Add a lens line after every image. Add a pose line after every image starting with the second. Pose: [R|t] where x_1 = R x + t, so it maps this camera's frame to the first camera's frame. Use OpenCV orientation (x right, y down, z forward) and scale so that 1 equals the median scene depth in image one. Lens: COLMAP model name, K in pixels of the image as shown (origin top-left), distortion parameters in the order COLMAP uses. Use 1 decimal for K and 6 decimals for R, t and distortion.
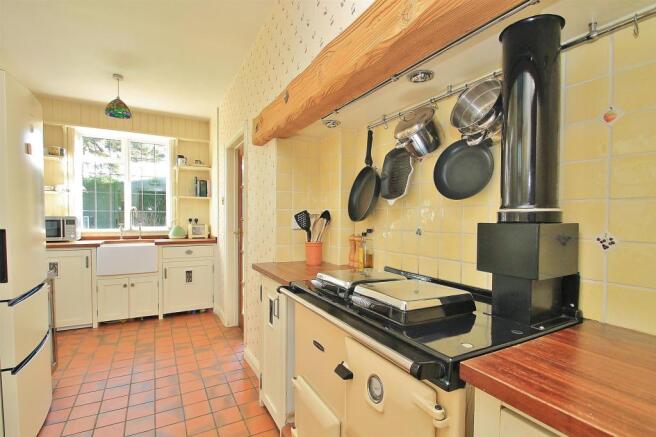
lens RADIAL K [[309.2, 0, 323.4], [0, 309.2, 226.3], [0, 0, 1]] dist [-0.003652, -0.000835]
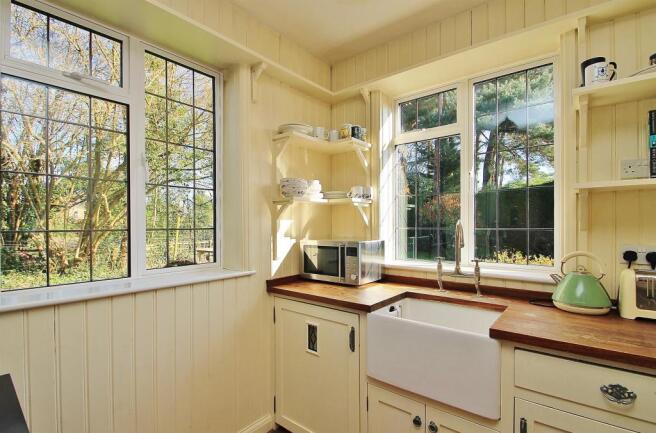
lens RADIAL K [[309.3, 0, 327.0], [0, 309.3, 228.0], [0, 0, 1]] dist [0.001914, 0.000107]
pose [[0.385622, 0.007607, -0.922626, -0.278880], [-0.016058, 0.999870, 0.001532, -0.048251], [0.922517, 0.014224, 0.385694, 0.639945]]
